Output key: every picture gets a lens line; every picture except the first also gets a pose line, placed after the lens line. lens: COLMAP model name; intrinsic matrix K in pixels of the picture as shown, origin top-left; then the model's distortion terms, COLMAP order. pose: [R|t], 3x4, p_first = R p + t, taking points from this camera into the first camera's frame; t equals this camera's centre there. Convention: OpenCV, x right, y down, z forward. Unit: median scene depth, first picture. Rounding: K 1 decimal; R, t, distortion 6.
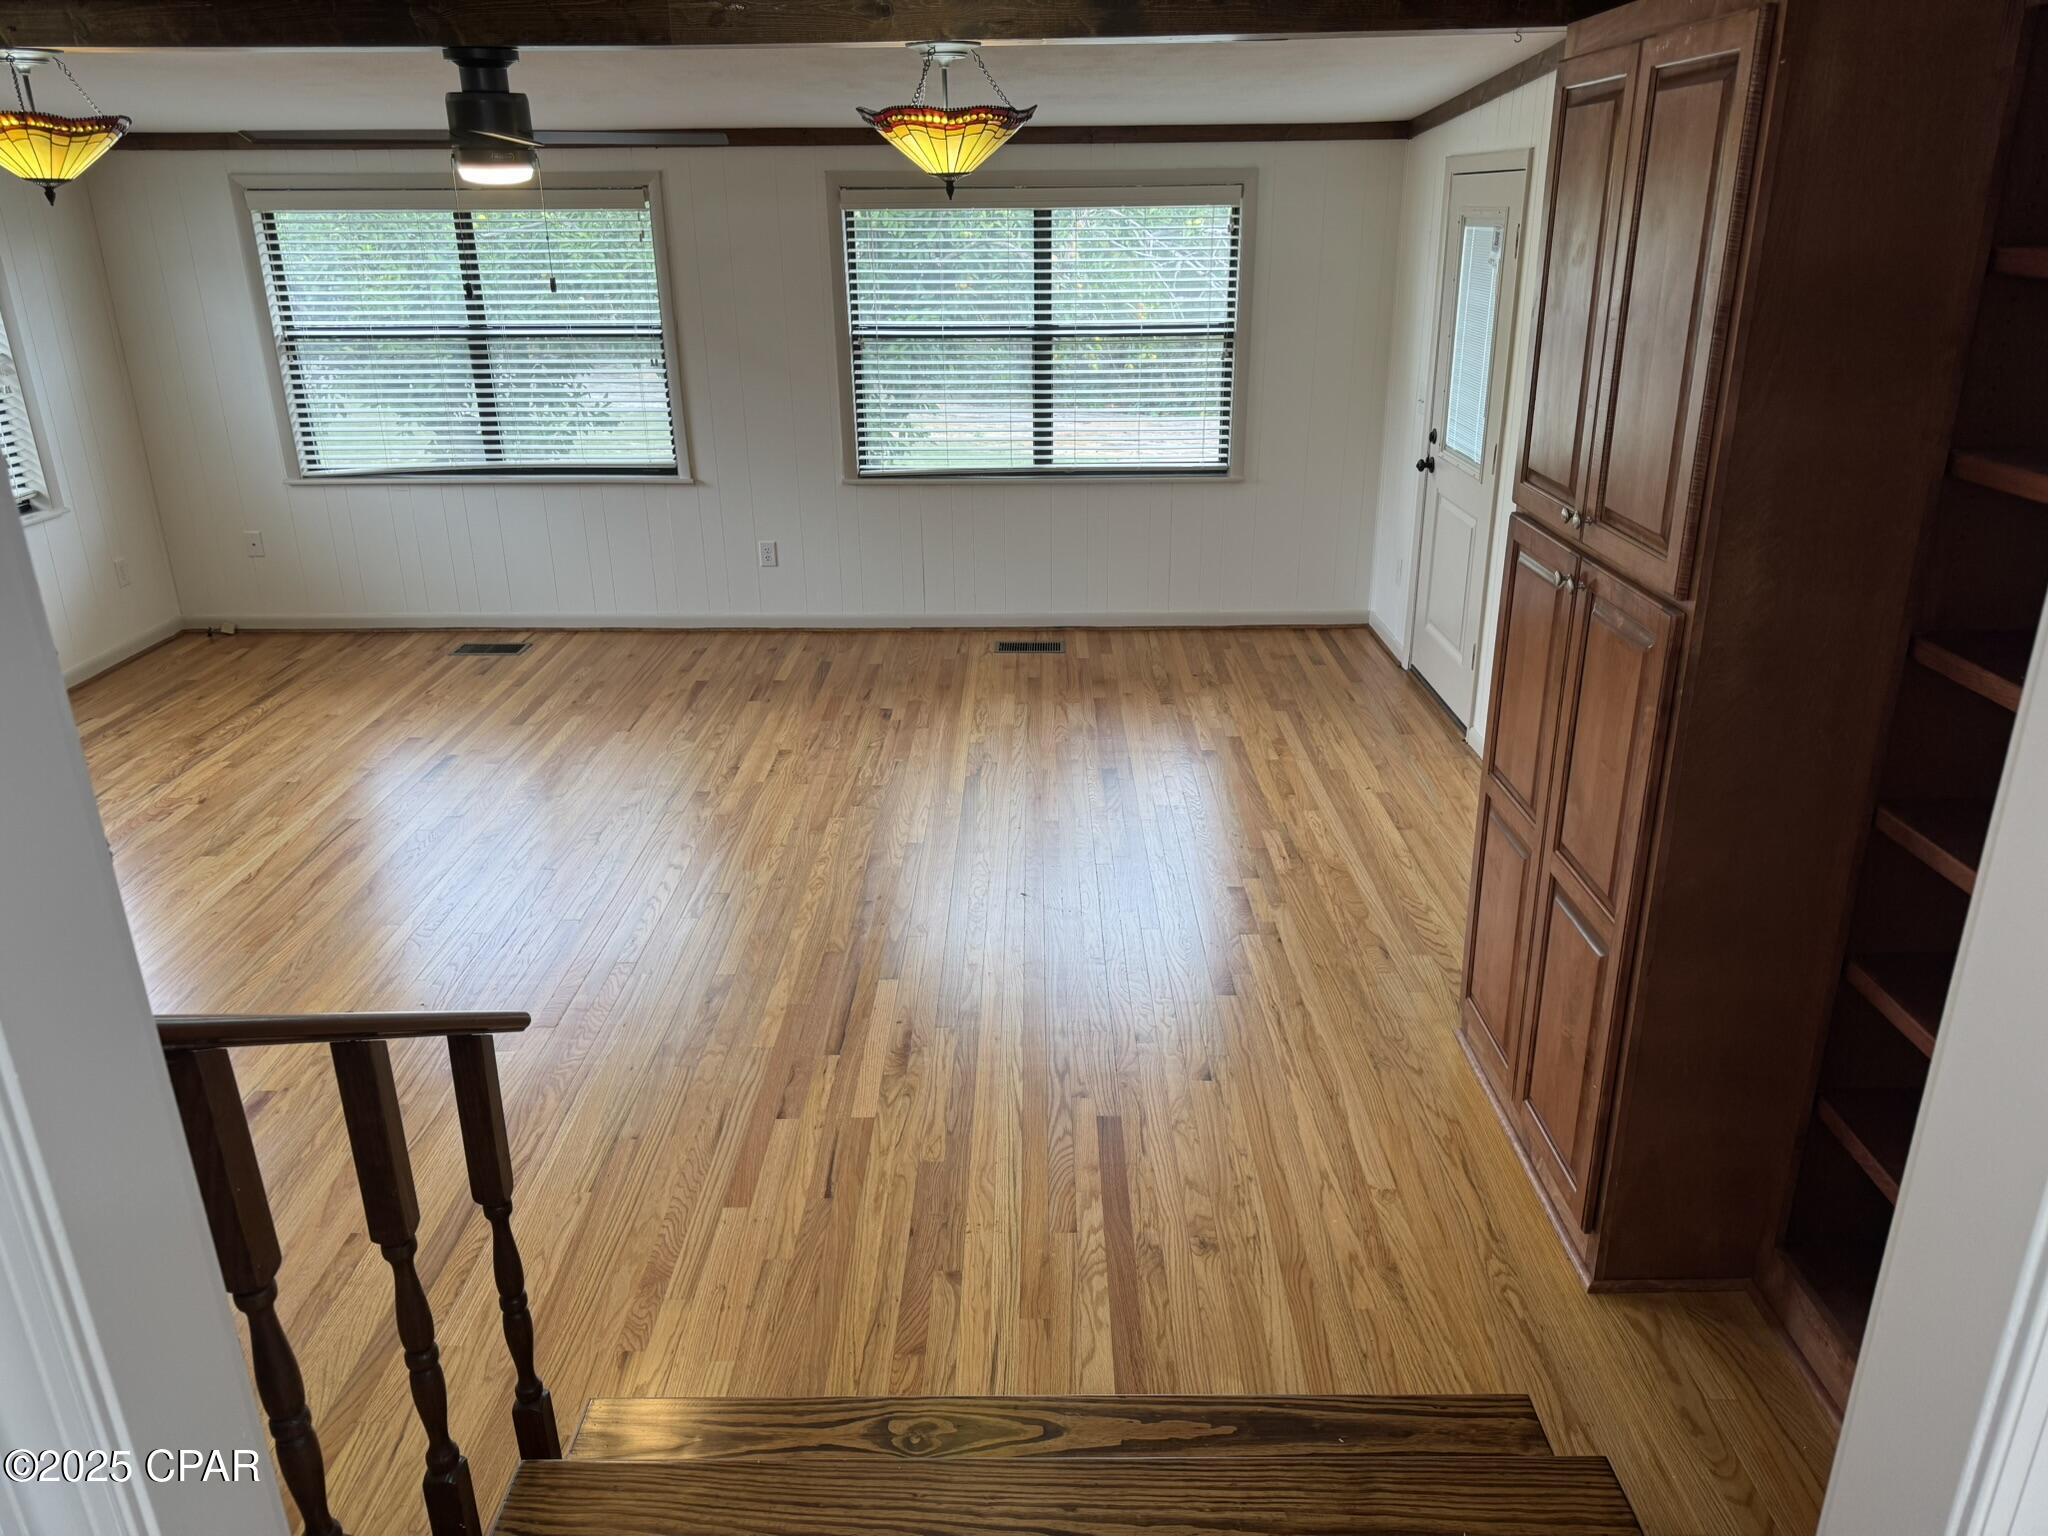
lens RADIAL K [[1432.5, 0, 1043.5], [0, 1432.5, 769.1], [0, 0, 1]] dist [0.009781, -0.022097]
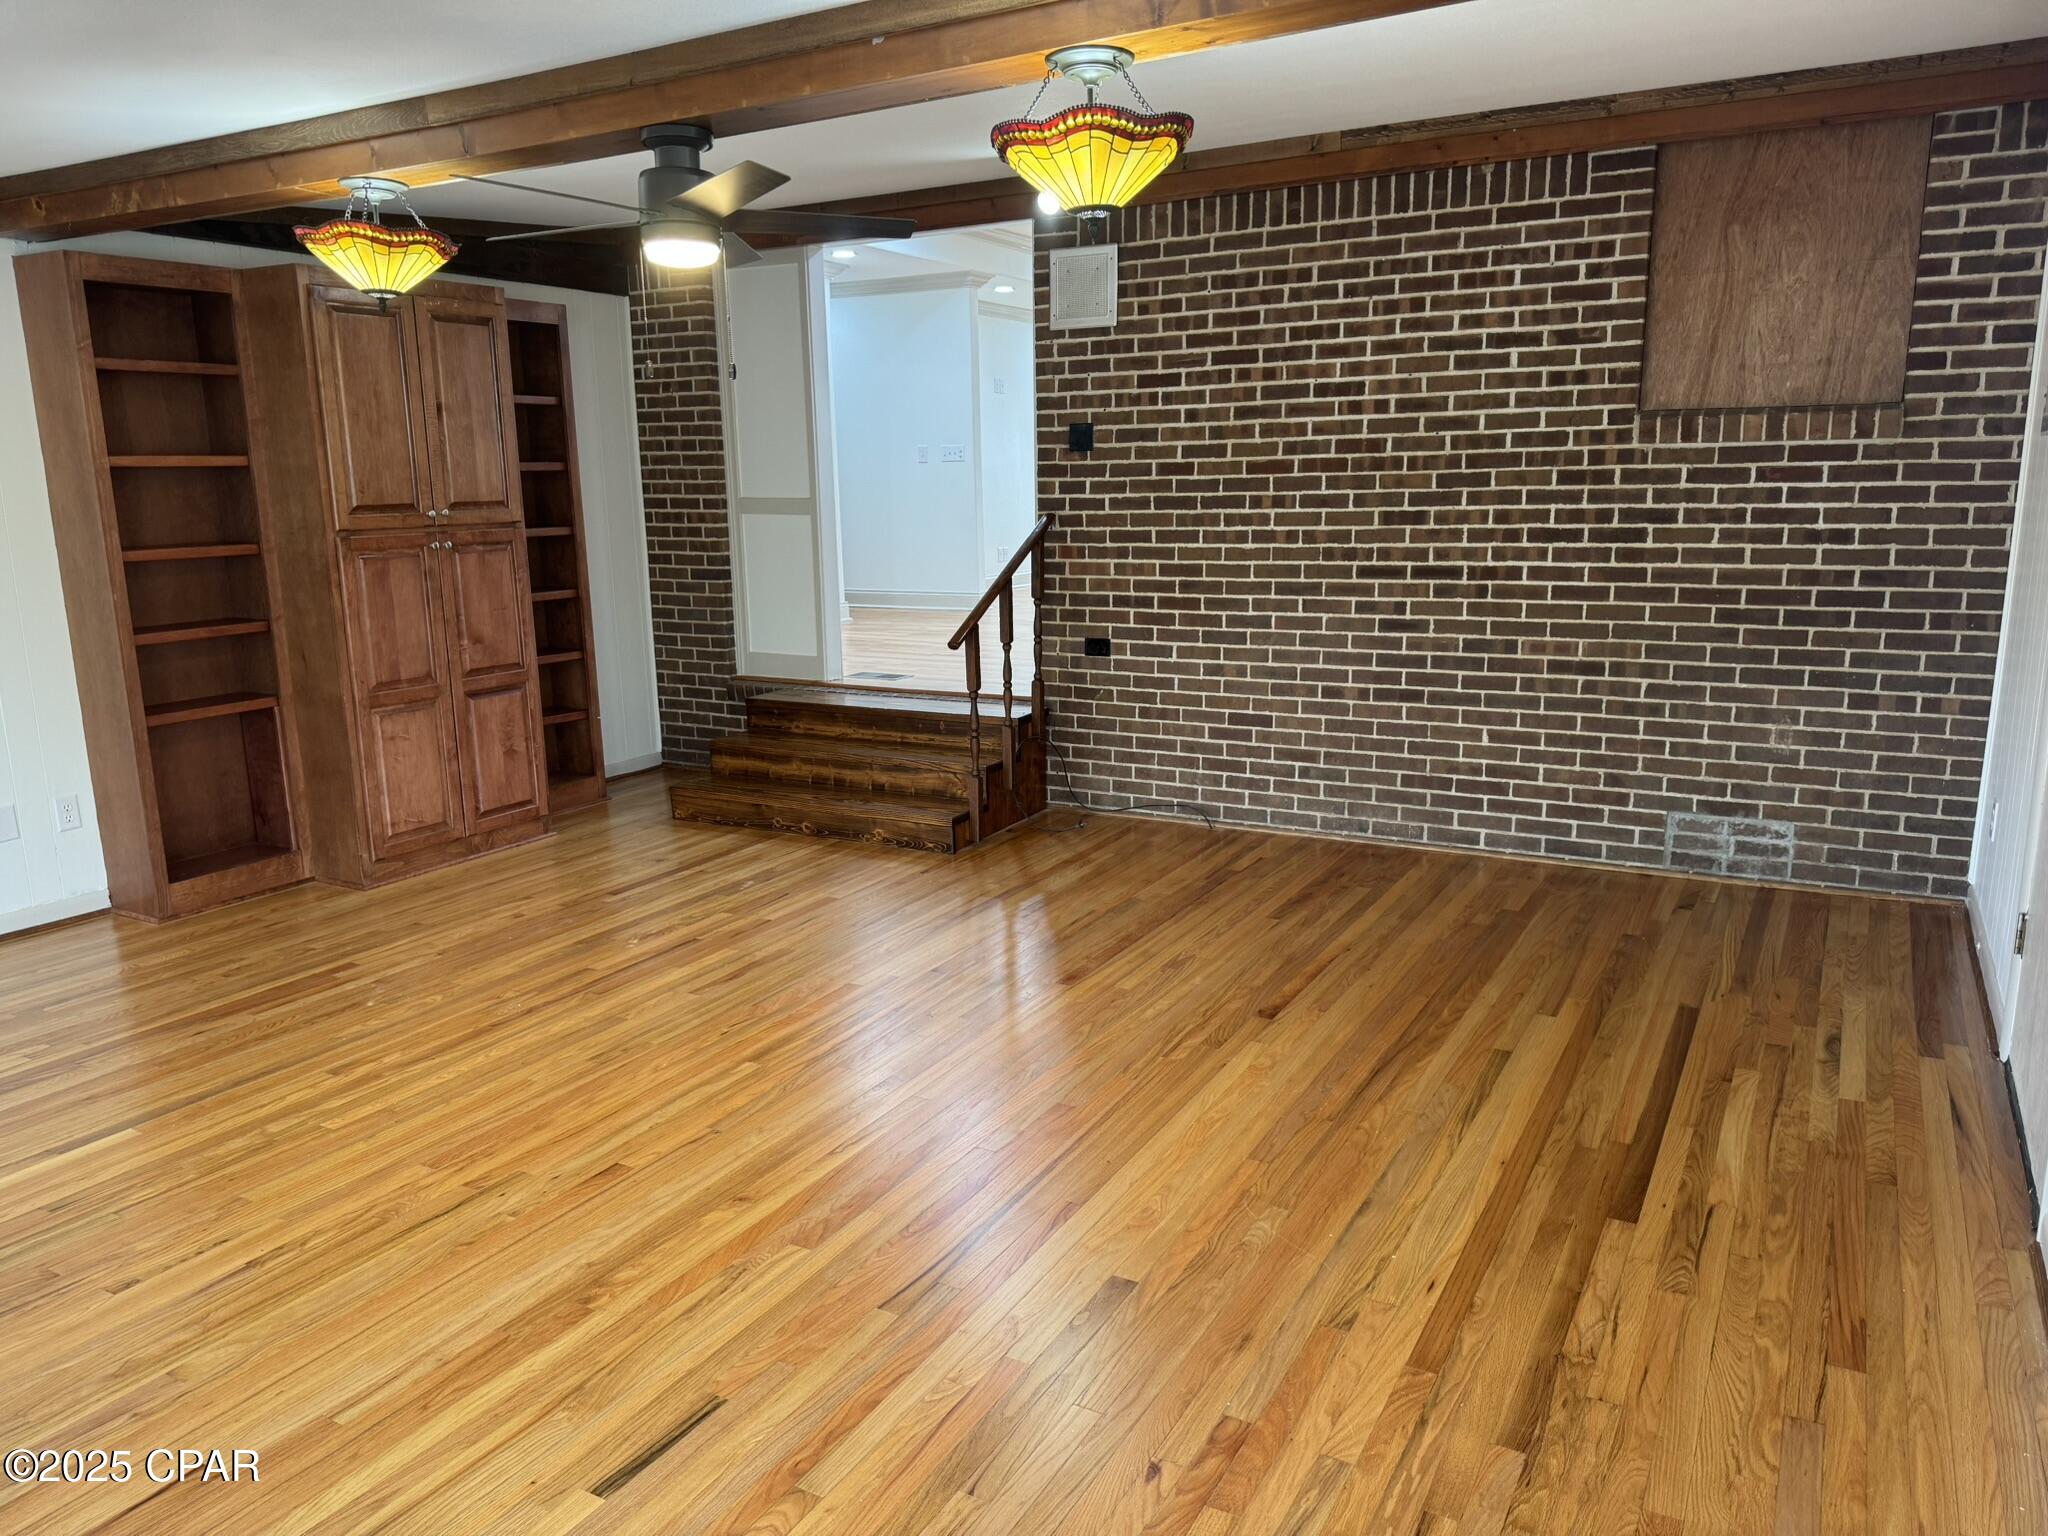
lens RADIAL K [[1432.5, 0, 1024.0], [0, 1432.5, 771.9], [0, 0, 1]] dist [0.009781, -0.022097]
pose [[-0.866676, -0.083113, 0.491899, -0.570261], [0.200411, 0.844954, 0.495870, -0.290620], [-0.456846, 0.528341, -0.715645, 0.934293]]
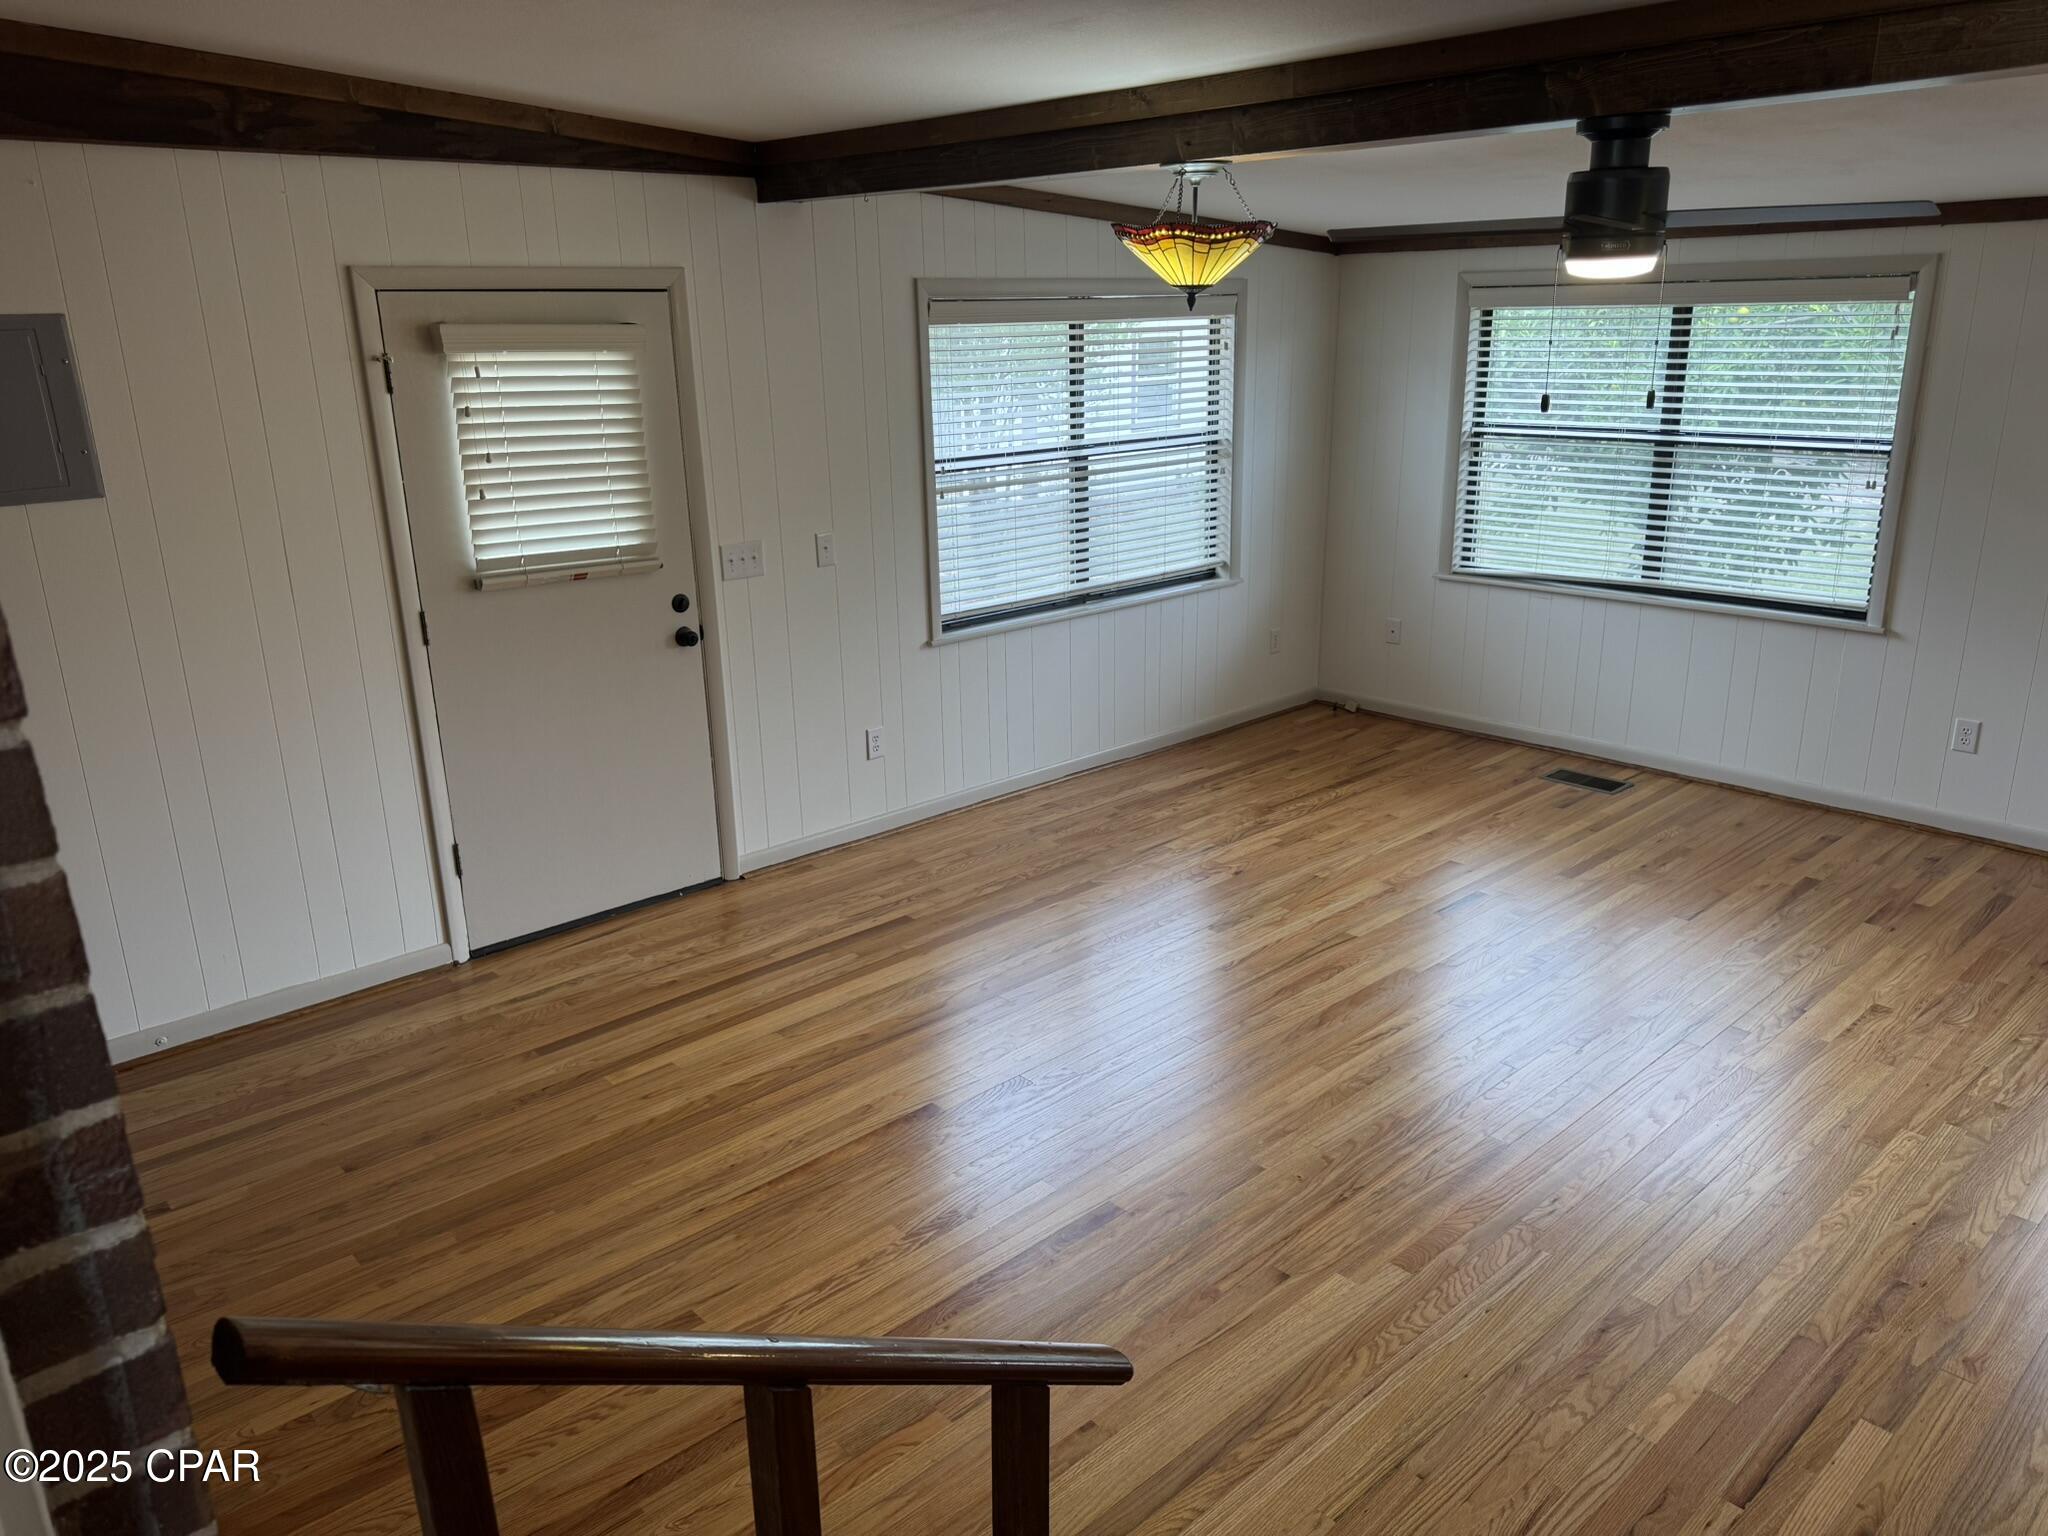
lens RADIAL K [[1432.5, 0, 1025.4], [0, 1432.5, 769.2], [0, 0, 1]] dist [0.009781, -0.022097]
pose [[0.670736, 0.211862, -0.710793, 0.022057], [-0.252362, 0.966346, 0.049892, -0.050492], [0.697442, 0.145913, 0.701629, 0.125893]]
